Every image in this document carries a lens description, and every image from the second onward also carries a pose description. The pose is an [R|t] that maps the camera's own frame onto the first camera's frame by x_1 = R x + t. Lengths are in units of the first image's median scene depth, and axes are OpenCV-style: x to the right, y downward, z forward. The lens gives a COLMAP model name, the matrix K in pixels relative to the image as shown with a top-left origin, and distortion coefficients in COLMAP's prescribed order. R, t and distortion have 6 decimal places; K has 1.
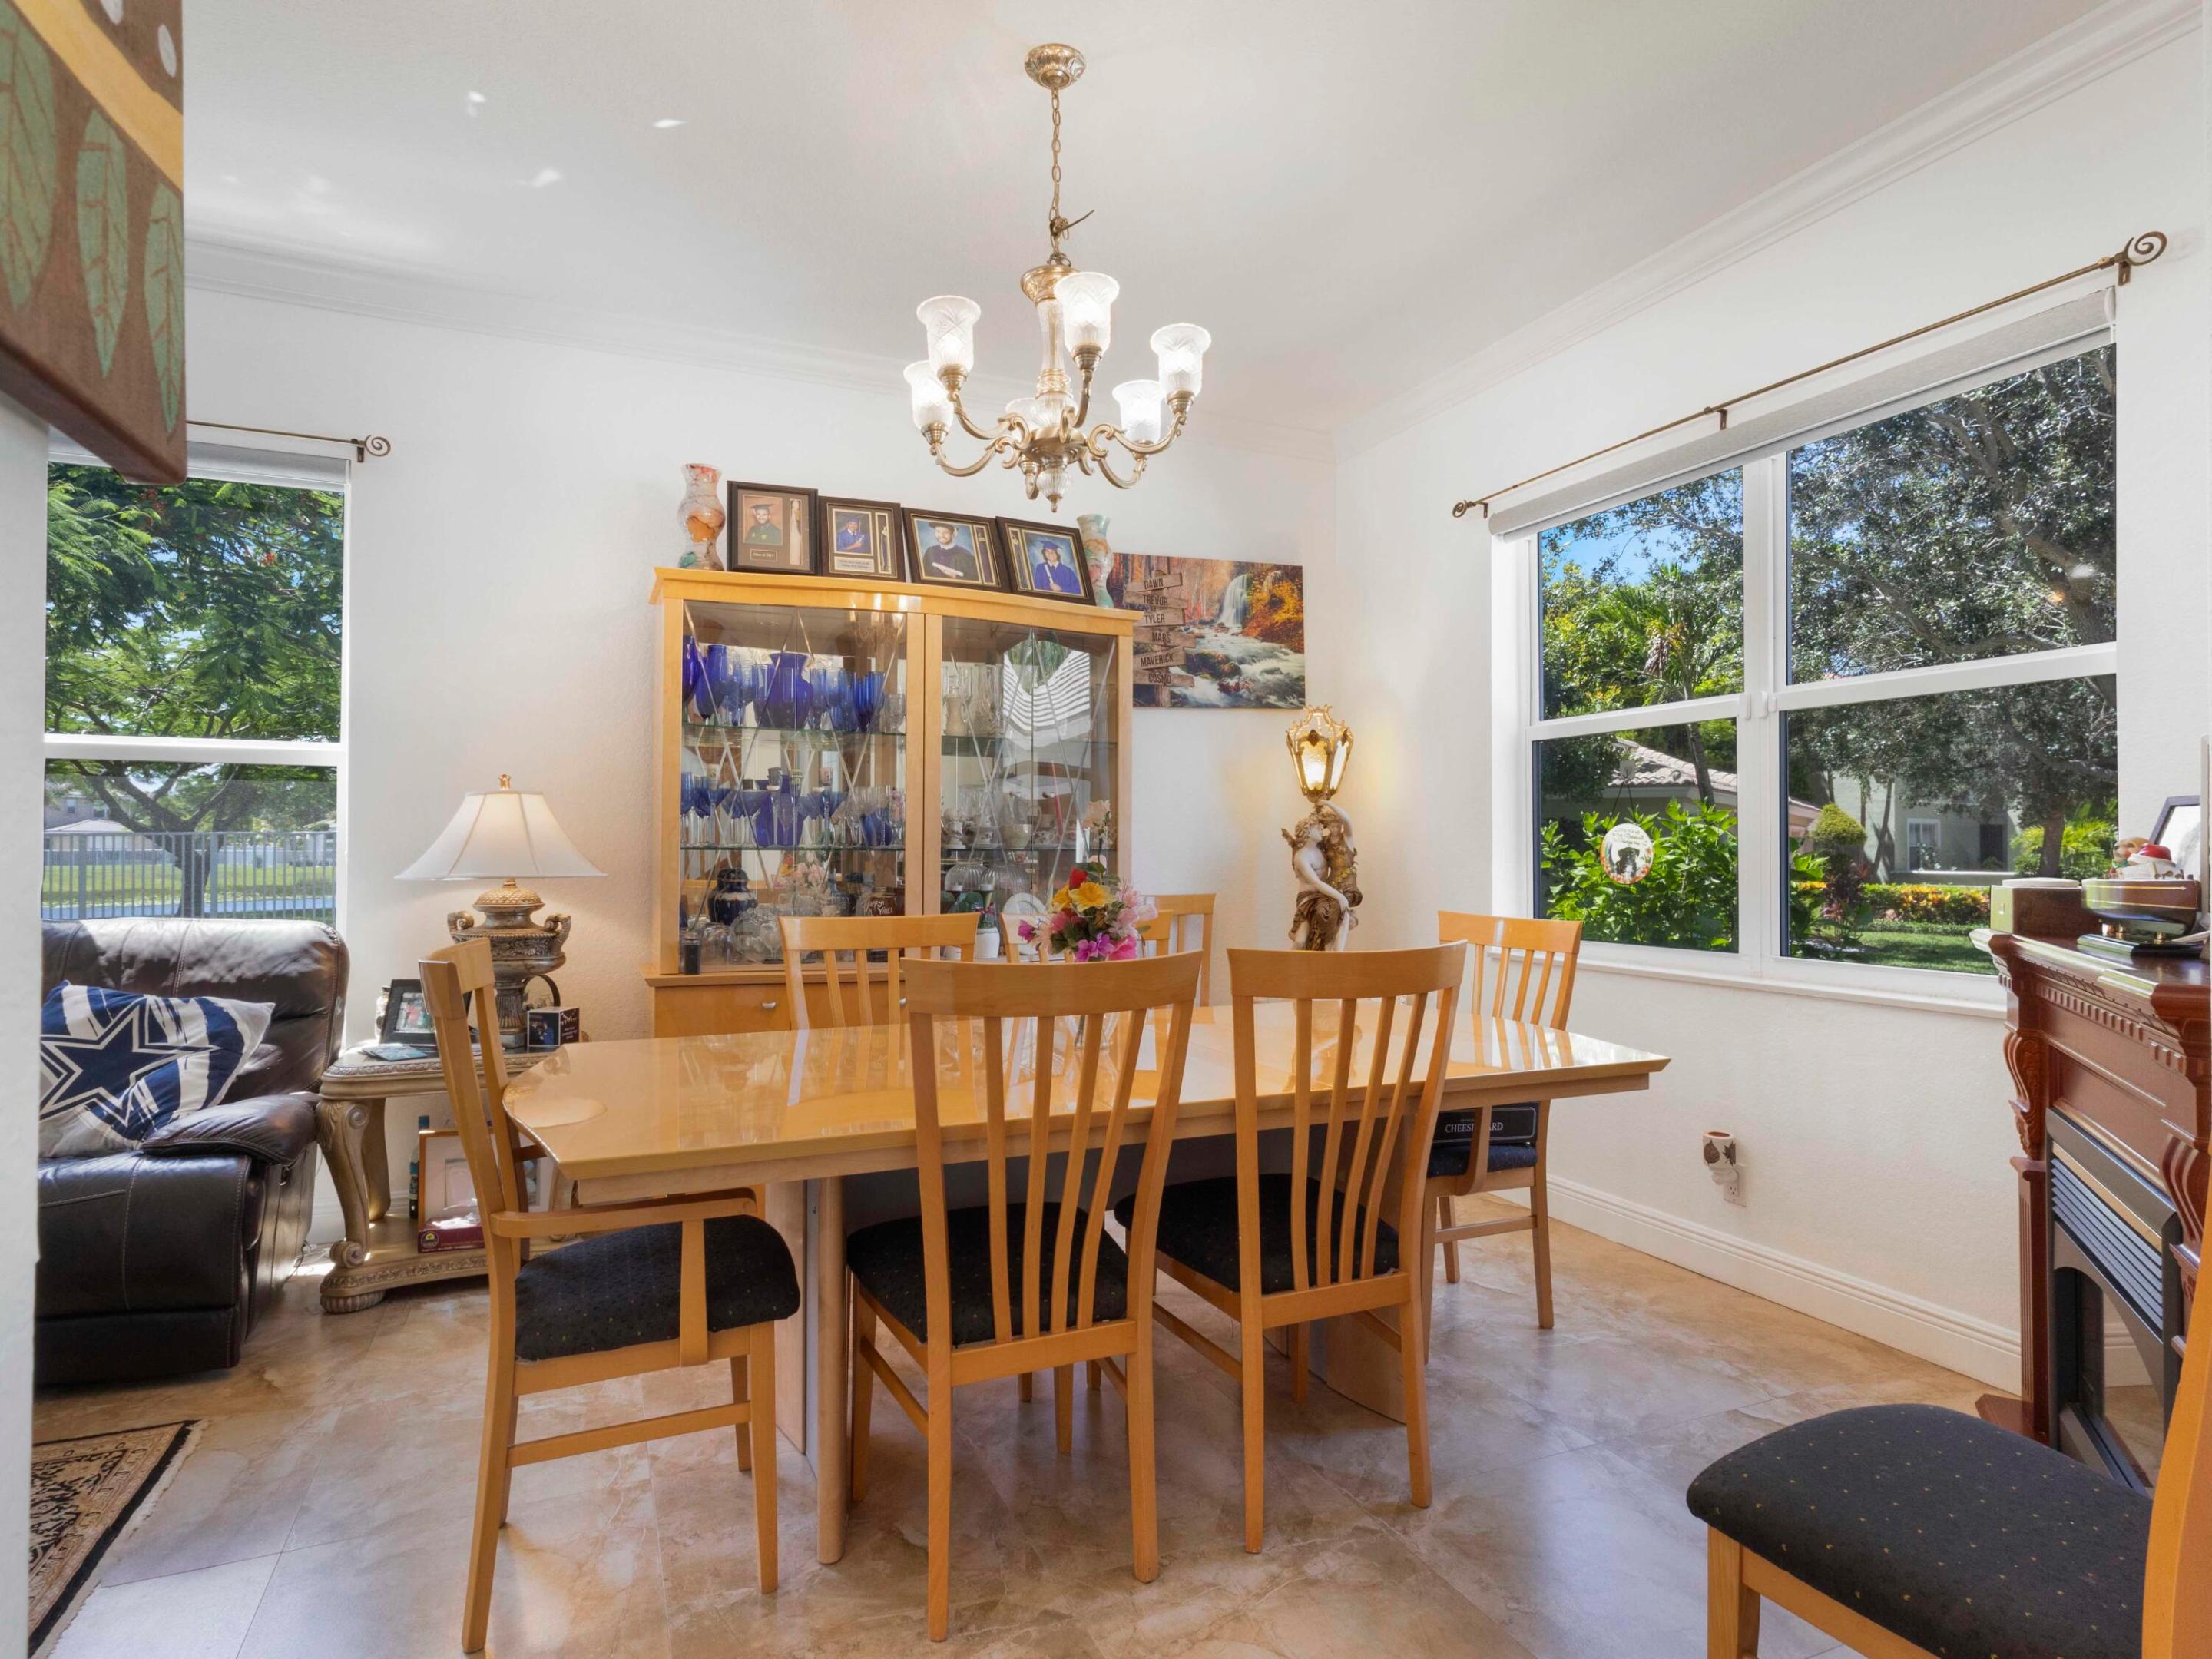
lens RADIAL K [[1155.1, 0, 1106.0], [0, 1155.1, 829.5], [0, 0, 1]] dist [-0.002112, -0.000670]
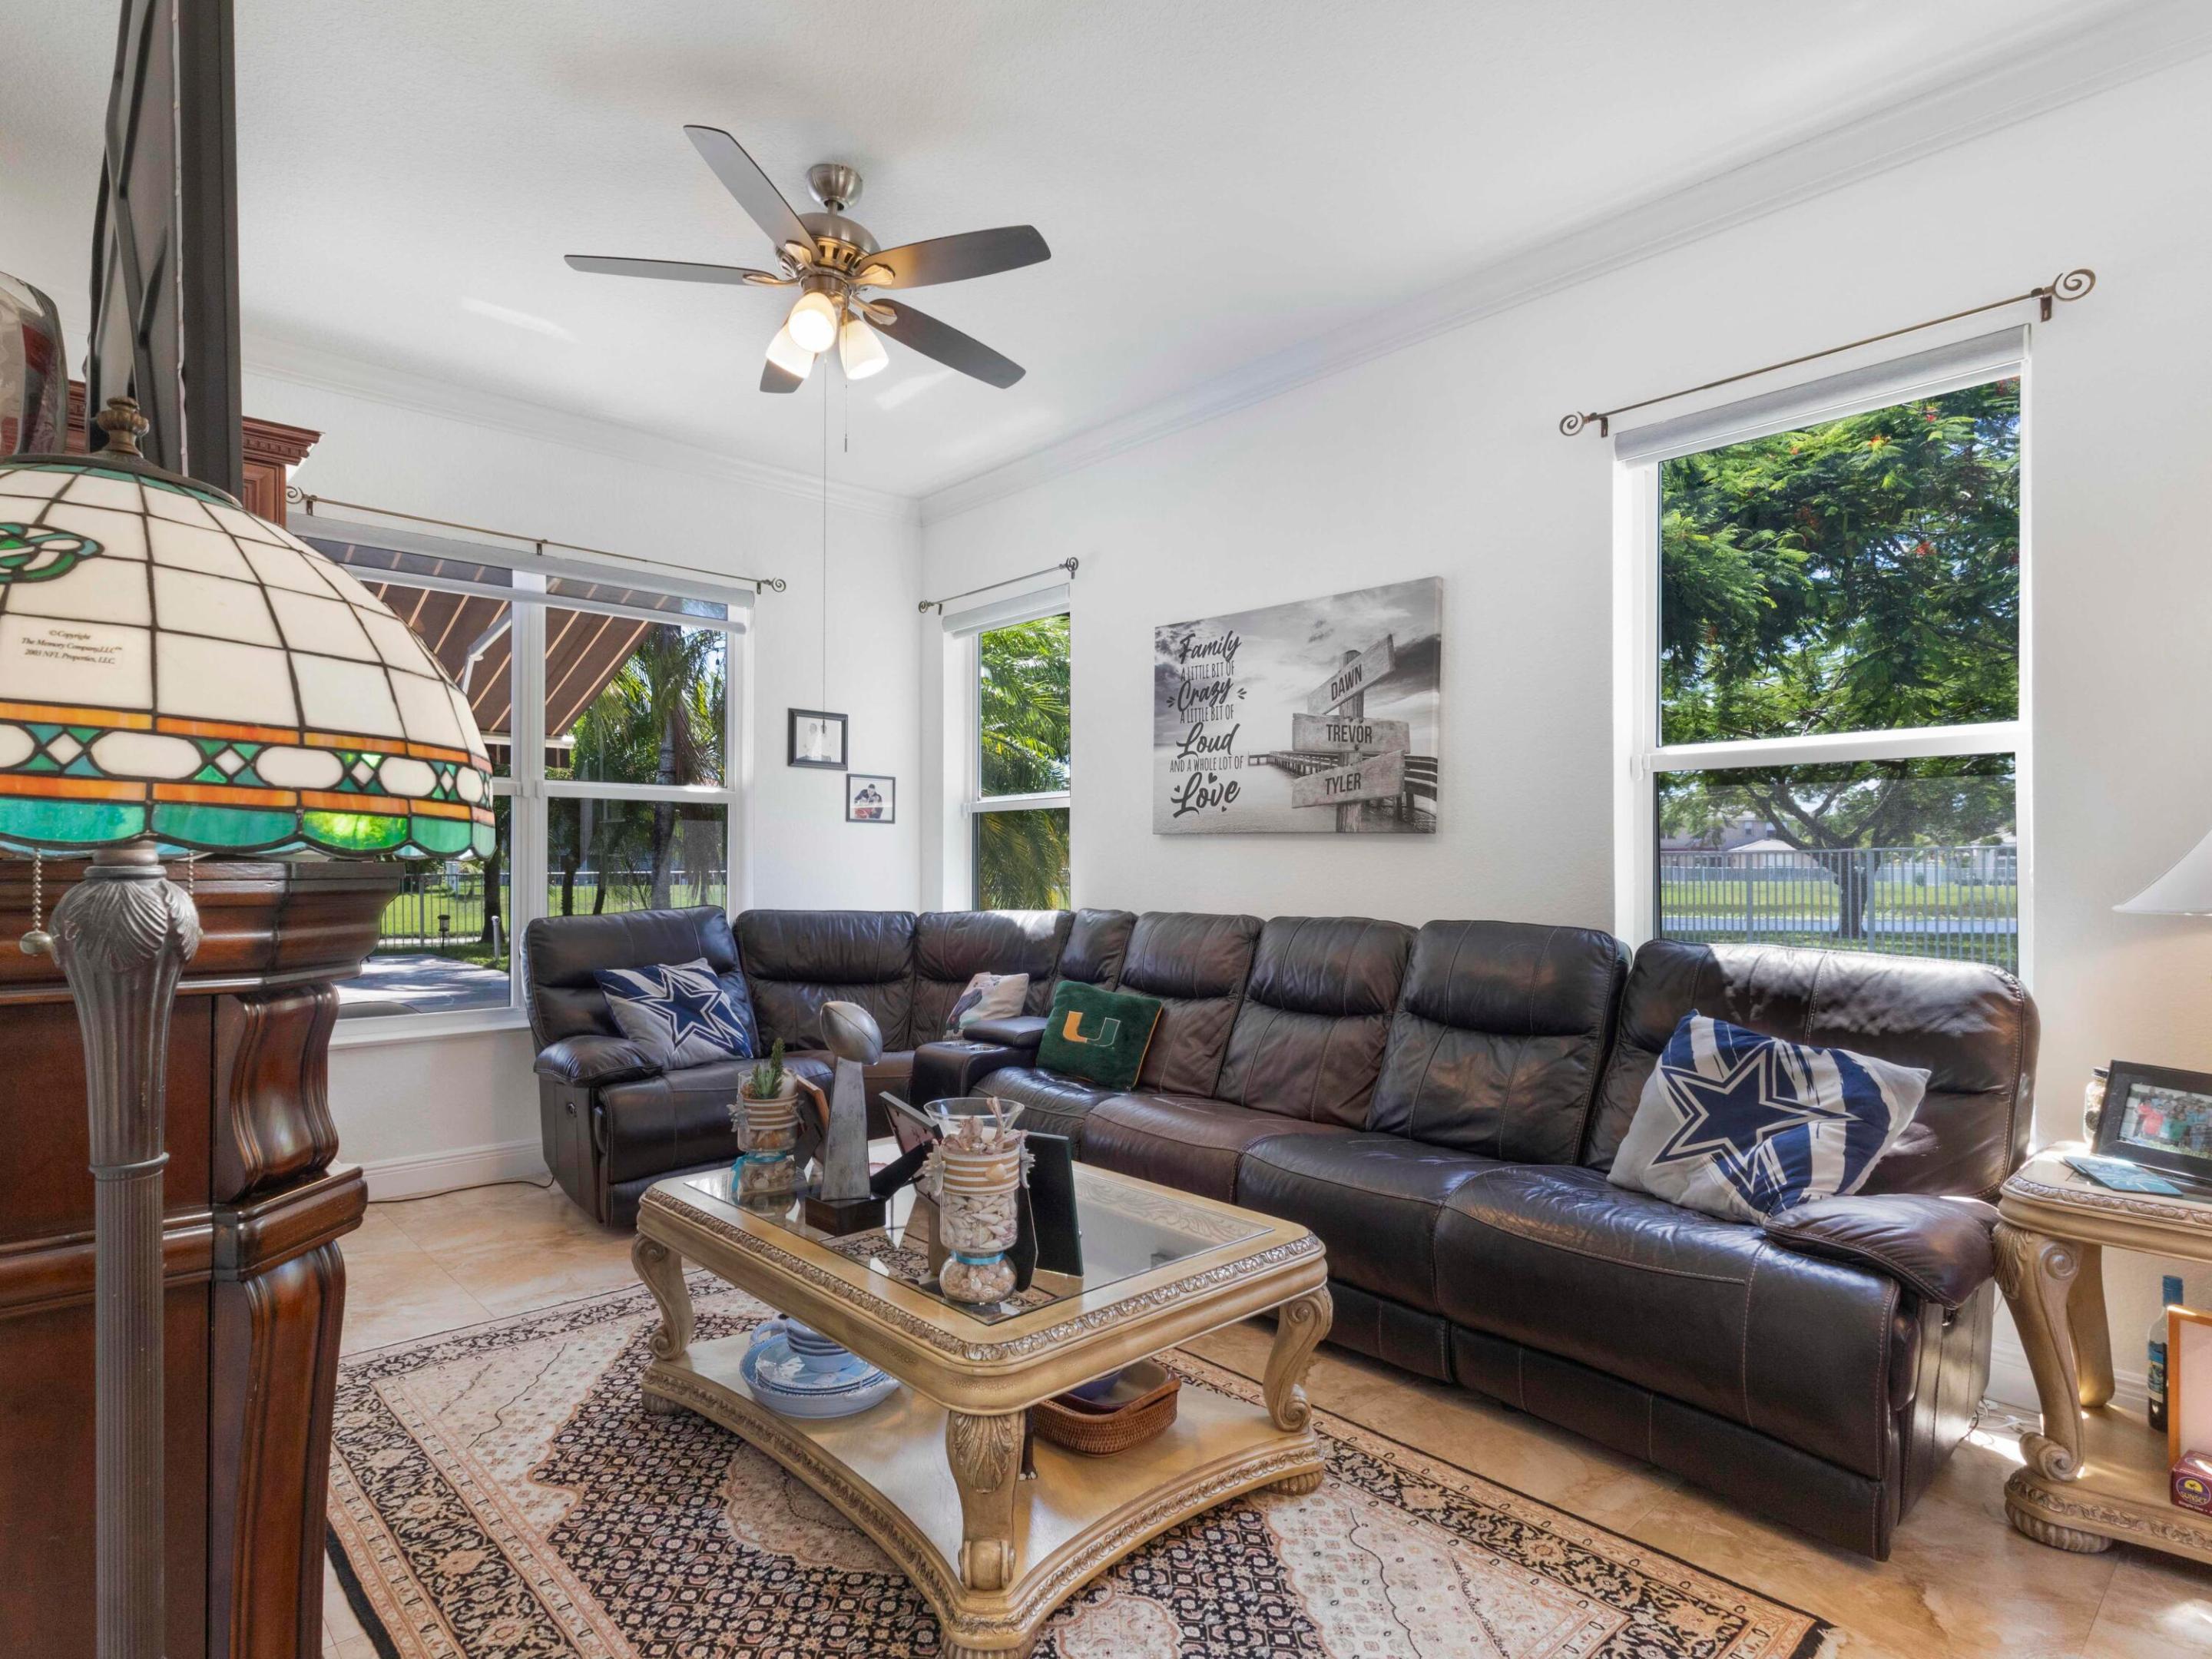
lens RADIAL K [[1210.6, 0, 1010.2], [0, 1210.6, 860.0], [0, 0, 1]] dist [0.012465, 0.000313]
pose [[0.292037, -0.005063, -0.956394, -0.129269], [0.016561, 0.999863, -0.000237, 0.003168], [0.956264, -0.015769, 0.292080, 0.188450]]
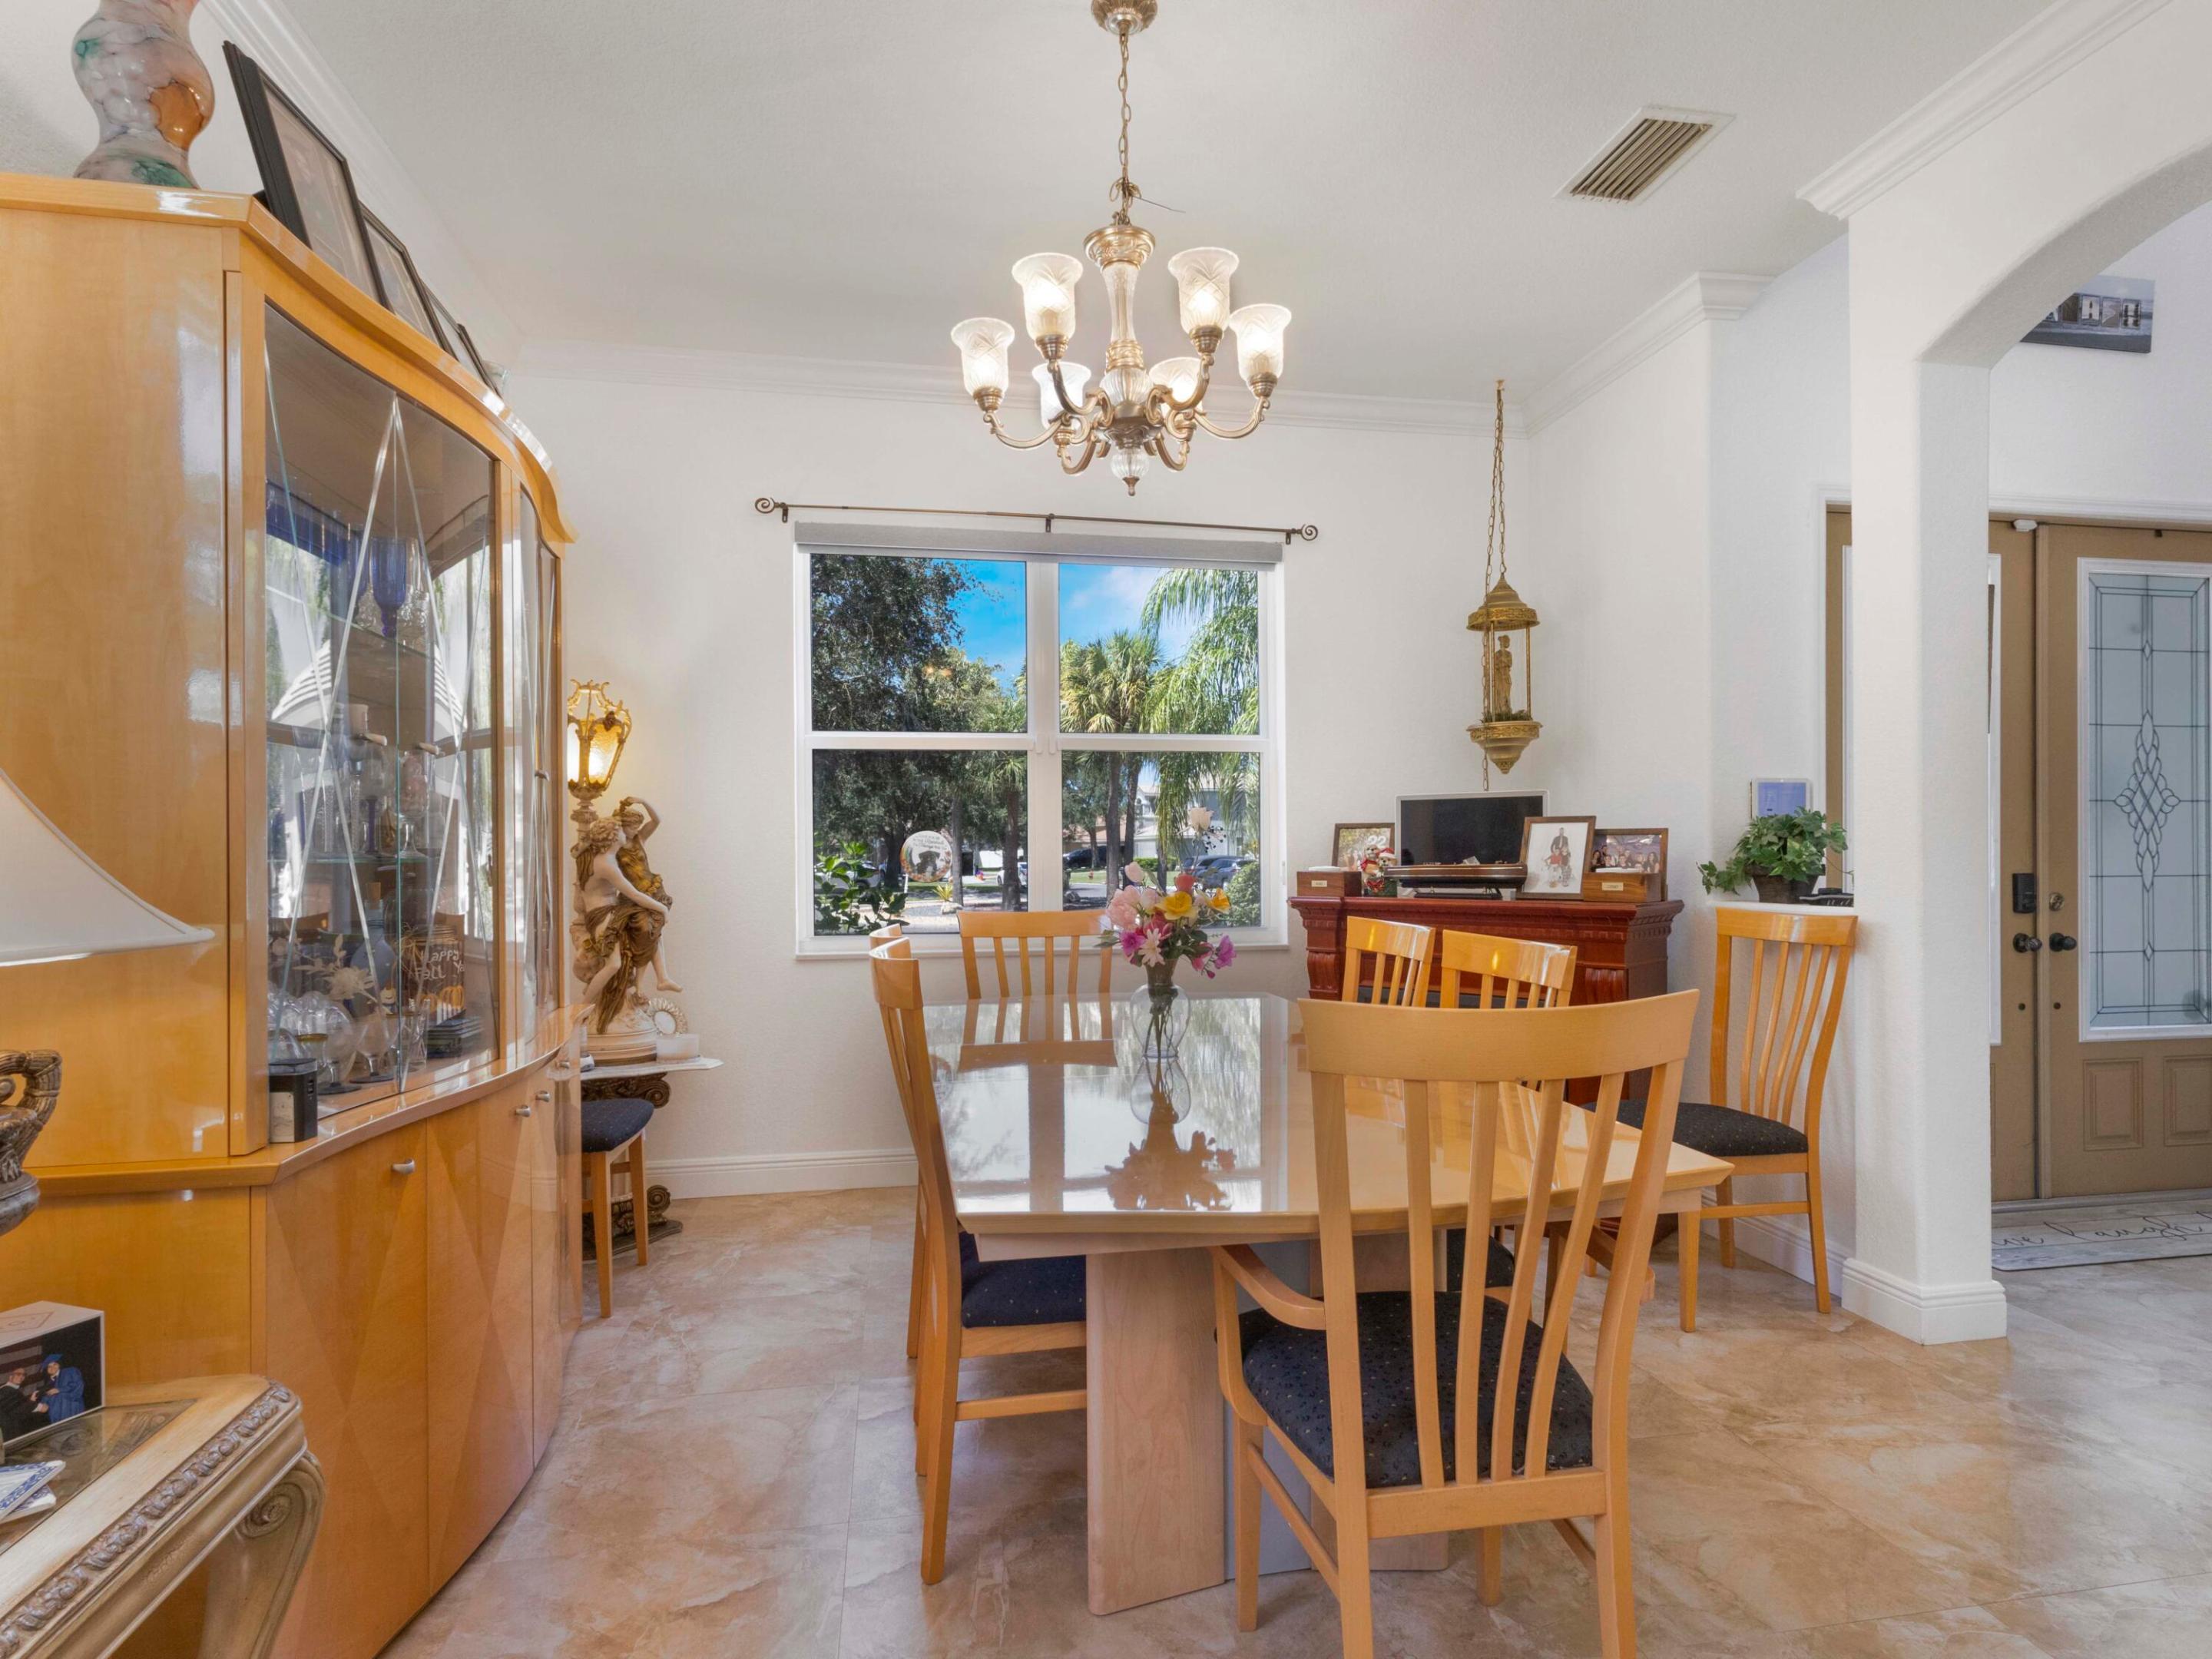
lens RADIAL K [[1201.9, 0, 1111.2], [0, 1201.9, 855.6], [0, 0, 1]] dist [0.001592, 0.002696]
pose [[0.225614, -0.008160, 0.974183, -0.793404], [-0.010792, 0.999883, 0.010875, 0.005820], [-0.974157, -0.012967, 0.225499, 0.620212]]
